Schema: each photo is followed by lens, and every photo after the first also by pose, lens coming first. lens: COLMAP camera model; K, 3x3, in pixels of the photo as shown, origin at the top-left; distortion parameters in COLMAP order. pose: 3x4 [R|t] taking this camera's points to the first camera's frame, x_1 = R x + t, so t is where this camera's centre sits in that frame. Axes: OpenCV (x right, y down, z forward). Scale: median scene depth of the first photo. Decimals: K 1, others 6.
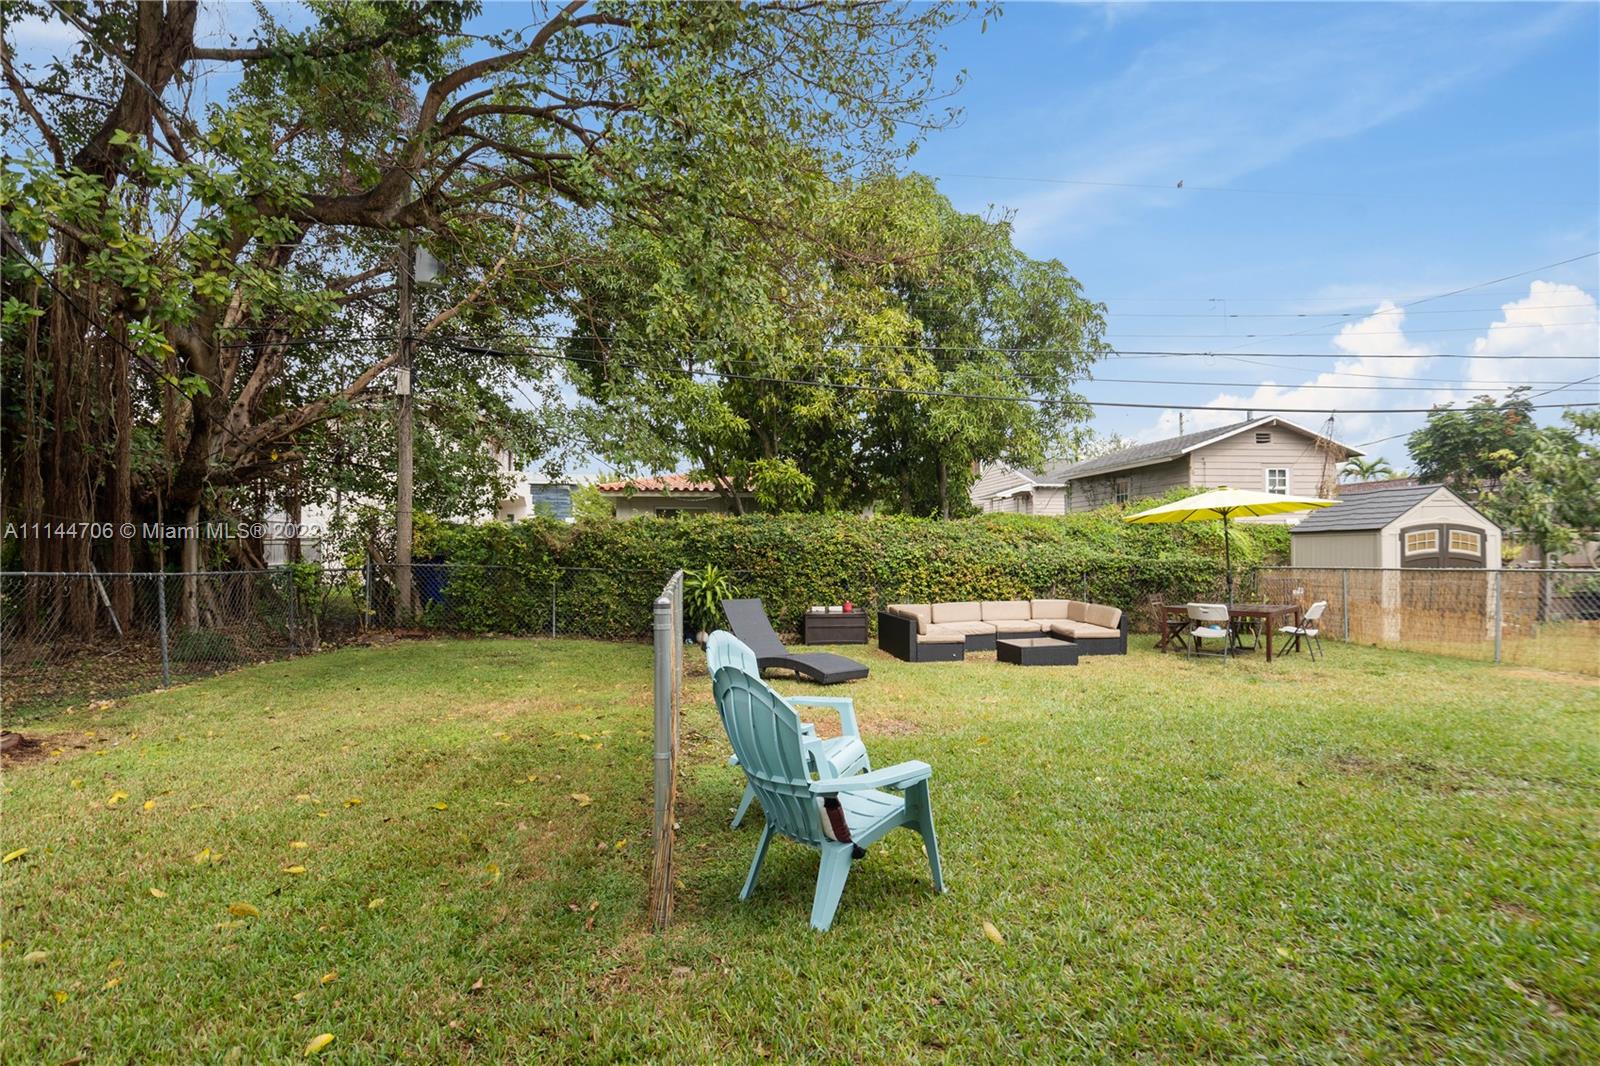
lens RADIAL K [[835.2, 0, 814.0], [0, 835.2, 538.2], [0, 0, 1]] dist [0.001607, -0.000410]
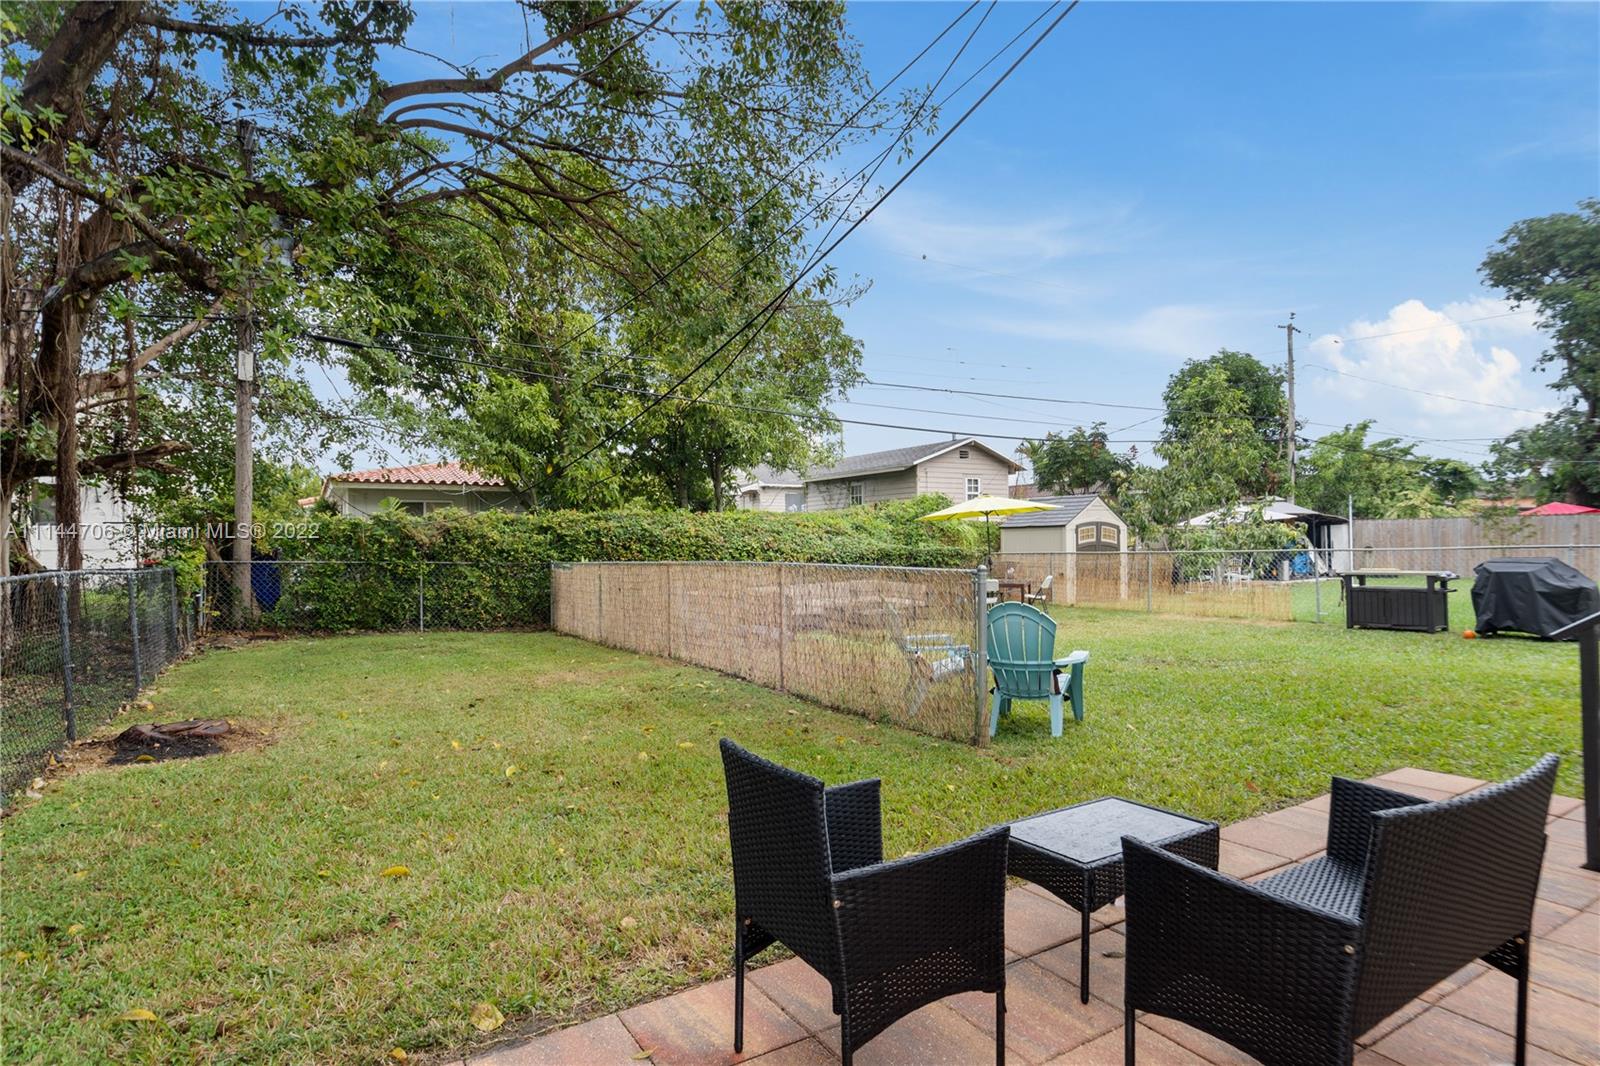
lens RADIAL K [[835.2, 0, 814.0], [0, 835.2, 538.2], [0, 0, 1]] dist [0.001607, -0.000410]
pose [[0.908135, -0.005006, 0.418648, -0.291987], [0.001666, 0.999964, 0.008344, -0.001294], [-0.418675, -0.006881, 0.908110, -0.112095]]
